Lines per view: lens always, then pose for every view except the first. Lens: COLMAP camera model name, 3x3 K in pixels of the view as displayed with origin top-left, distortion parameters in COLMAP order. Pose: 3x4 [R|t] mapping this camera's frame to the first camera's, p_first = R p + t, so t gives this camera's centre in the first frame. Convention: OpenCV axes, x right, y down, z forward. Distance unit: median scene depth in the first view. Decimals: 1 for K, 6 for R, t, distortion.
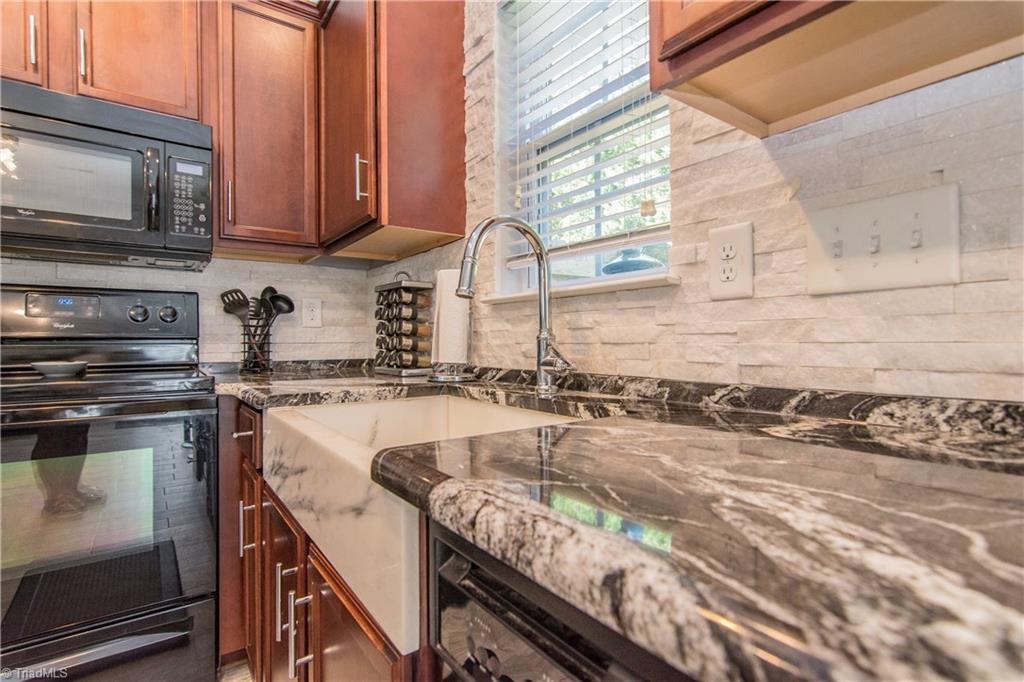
lens RADIAL K [[494.8, 0, 506.6], [0, 494.8, 339.9], [0, 0, 1]] dist [0.000144, 0.001379]
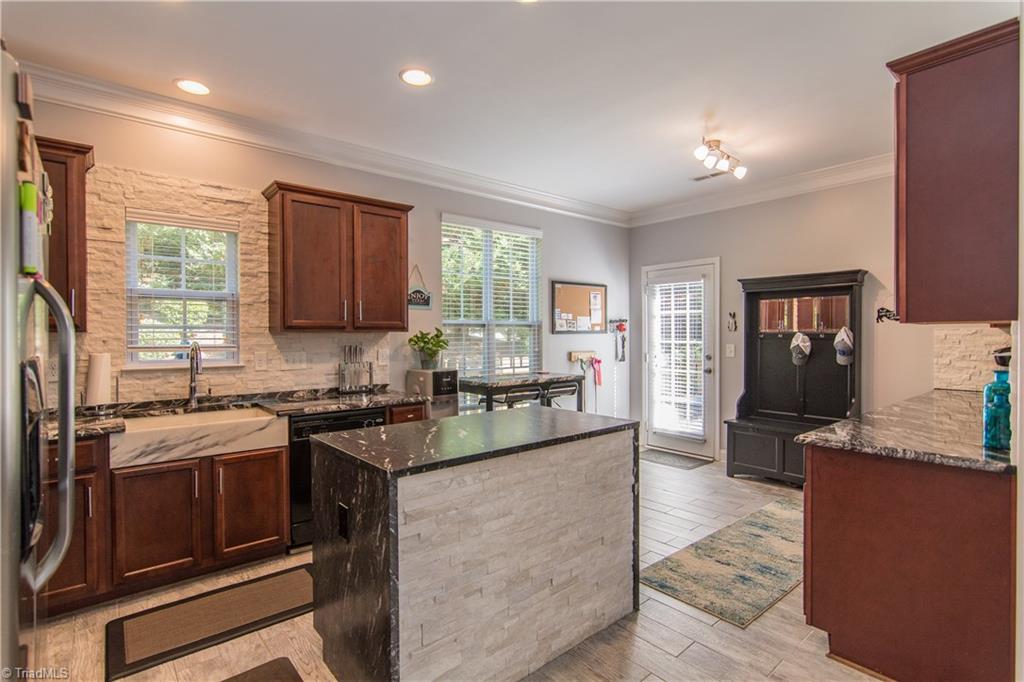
lens RADIAL K [[494.8, 0, 506.6], [0, 494.8, 339.9], [0, 0, 1]] dist [0.000144, 0.001379]
pose [[-0.068817, -0.003626, 0.997623, -2.069017], [0.002428, 0.999990, 0.003802, -0.196885], [-0.997626, 0.002684, -0.068808, -0.377324]]
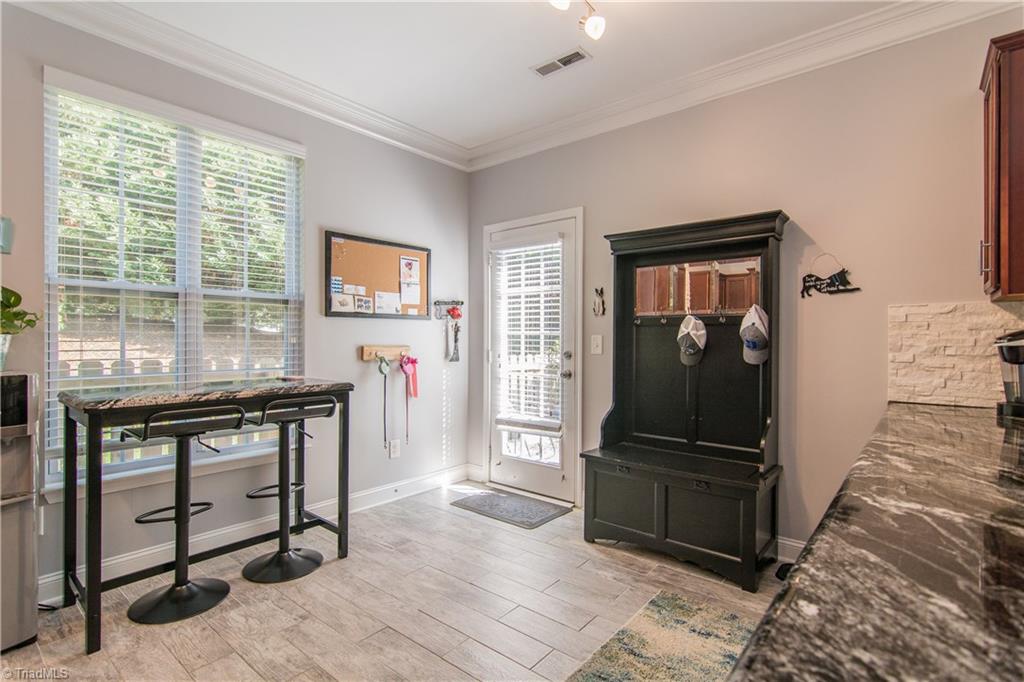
lens RADIAL K [[494.8, 0, 506.6], [0, 494.8, 339.9], [0, 0, 1]] dist [0.000144, 0.001379]
pose [[-0.241321, 0.005208, 0.970431, -0.915928], [-0.005272, 0.999964, -0.006678, -0.110683], [-0.970431, -0.006728, -0.241285, -1.182154]]
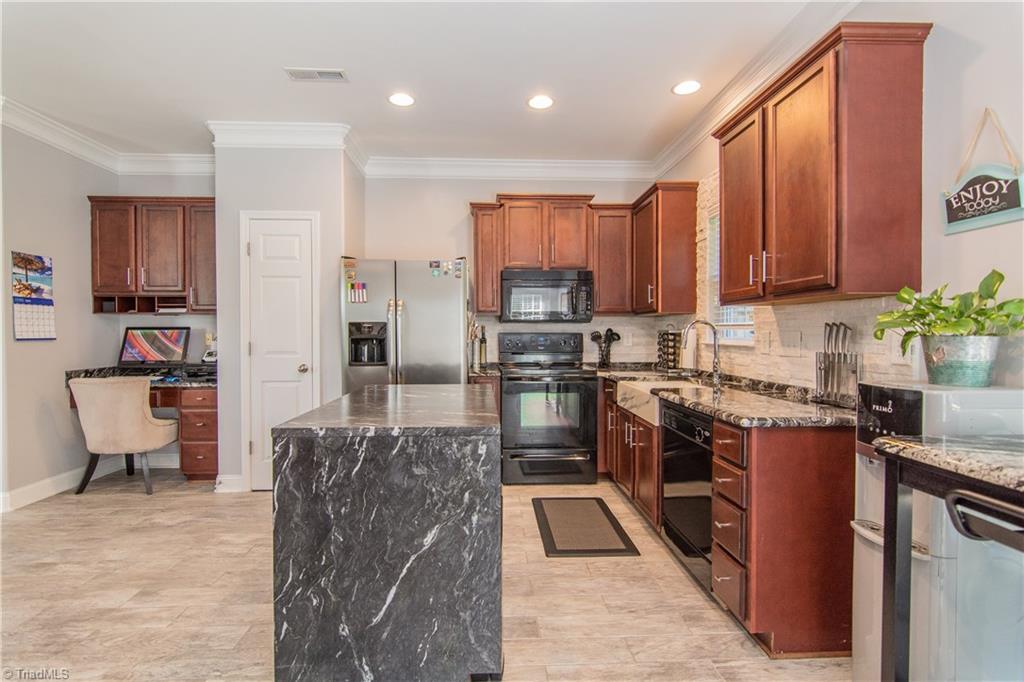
lens RADIAL K [[494.8, 0, 506.6], [0, 494.8, 339.9], [0, 0, 1]] dist [0.000144, 0.001379]
pose [[0.837194, 0.012578, -0.546761, 0.469326], [-0.002363, 0.999809, 0.019383, -0.135993], [0.546900, -0.014936, 0.837065, -1.505280]]
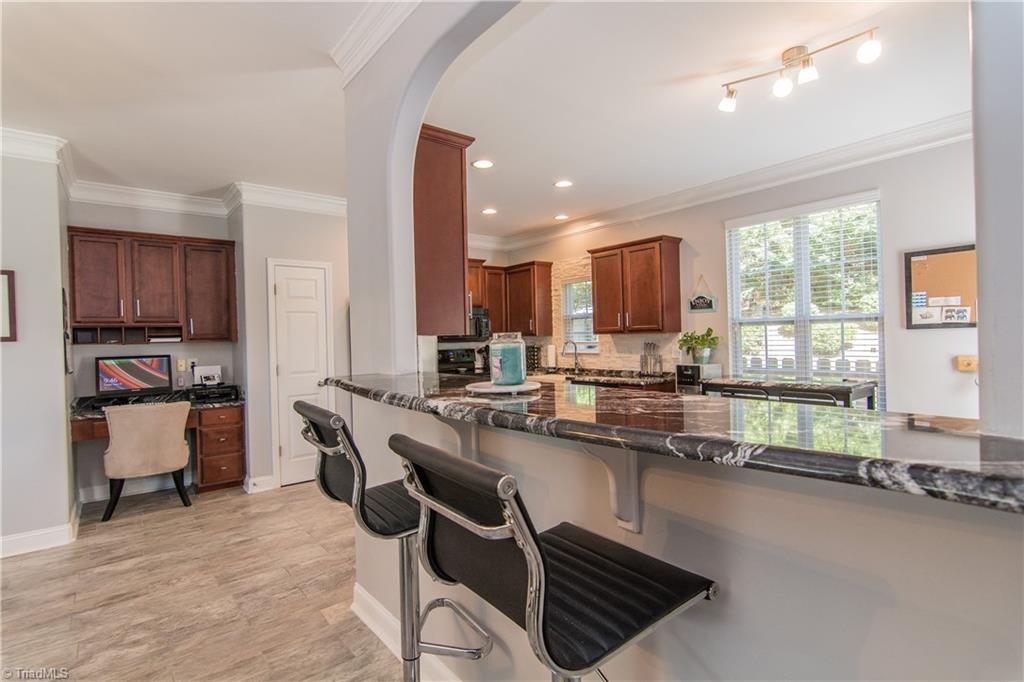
lens RADIAL K [[494.8, 0, 506.6], [0, 494.8, 339.9], [0, 0, 1]] dist [0.000144, 0.001379]
pose [[0.998453, -0.019195, 0.052184, -0.722728], [0.018846, 0.999797, 0.007177, -0.225394], [-0.052311, -0.006183, 0.998612, -3.263203]]
